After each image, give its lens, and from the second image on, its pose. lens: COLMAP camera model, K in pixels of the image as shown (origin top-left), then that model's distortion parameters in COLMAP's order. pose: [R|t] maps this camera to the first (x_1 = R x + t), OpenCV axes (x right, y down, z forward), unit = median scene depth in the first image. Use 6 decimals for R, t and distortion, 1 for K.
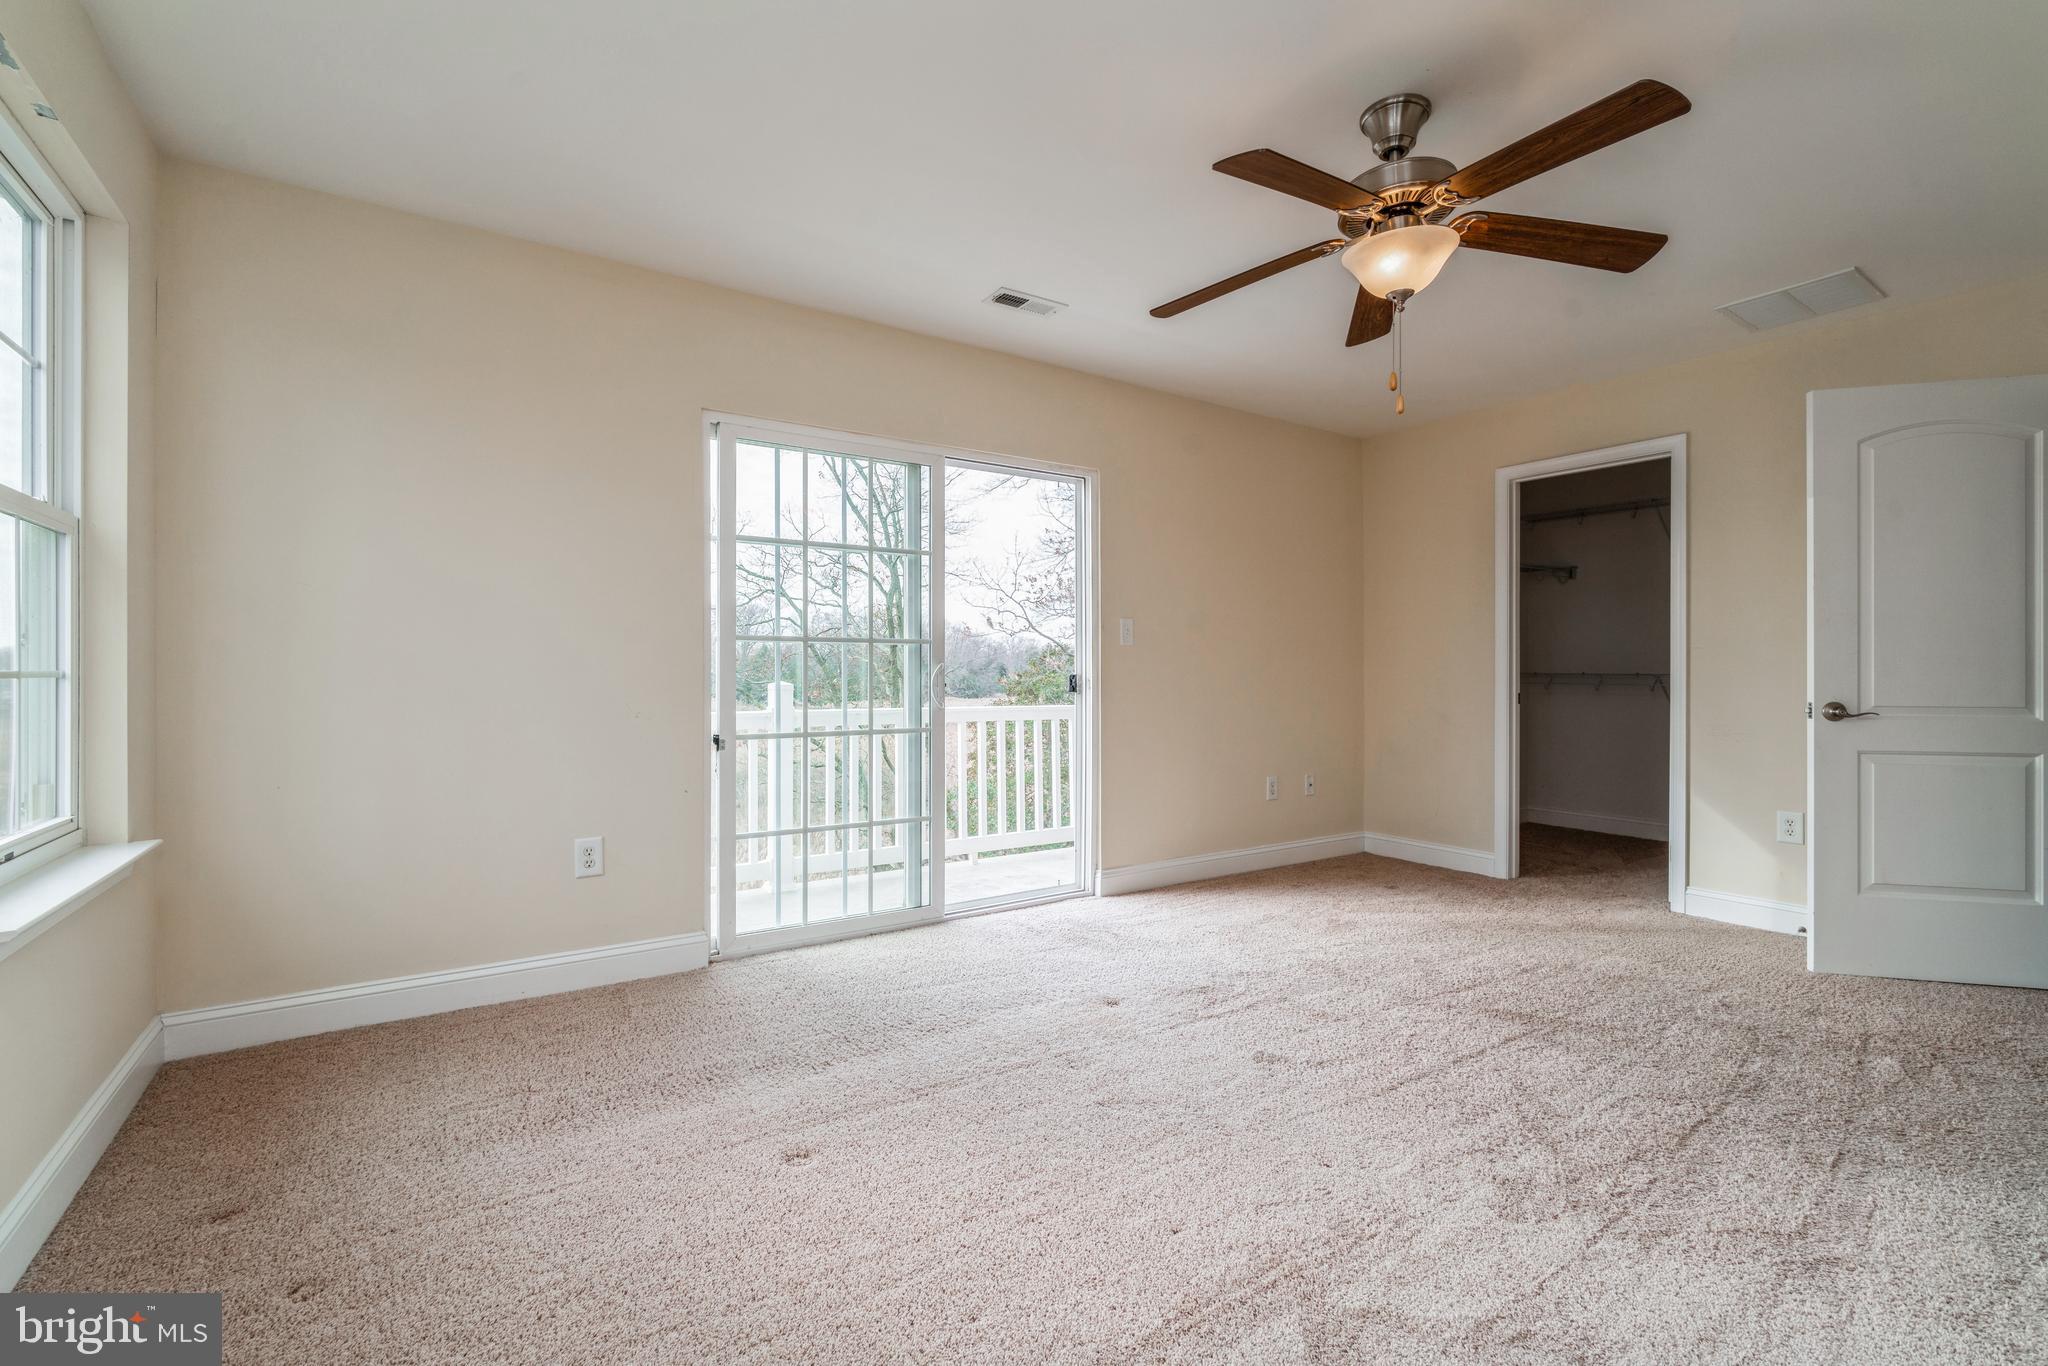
lens RADIAL K [[881.0, 0, 1009.8], [0, 881.0, 684.6], [0, 0, 1]] dist [-0.002178, 0.000442]
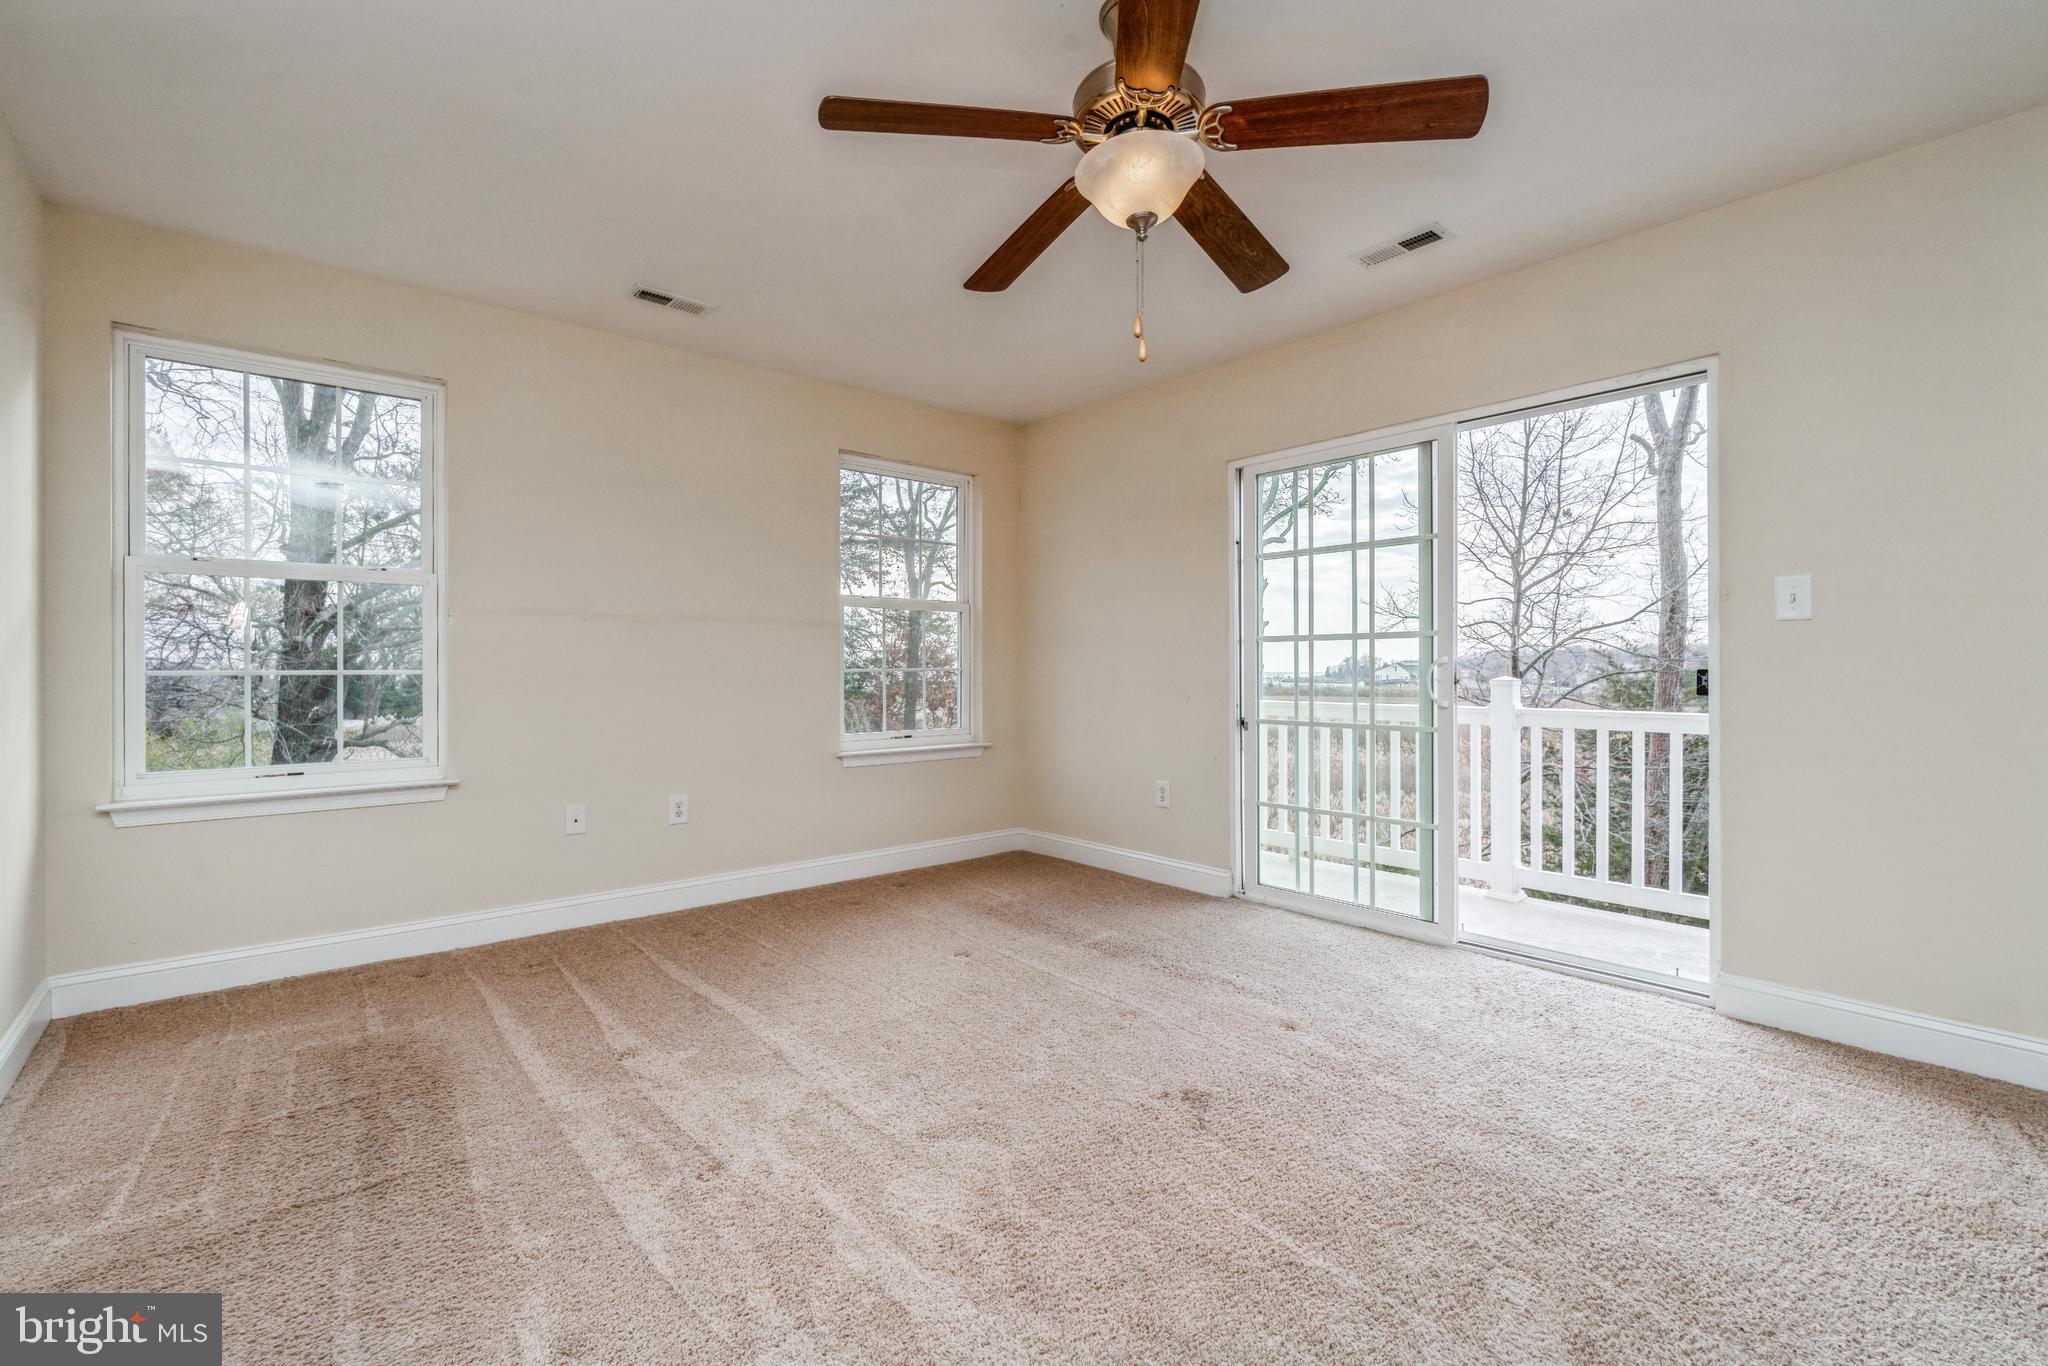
lens RADIAL K [[881.0, 0, 1024.6], [0, 881.0, 675.7], [0, 0, 1]] dist [-0.002178, 0.000442]
pose [[0.117028, 0.006415, -0.993108, 0.750209], [-0.003580, 0.999975, 0.006038, -0.009315], [0.993122, 0.002848, 0.117048, 0.465031]]
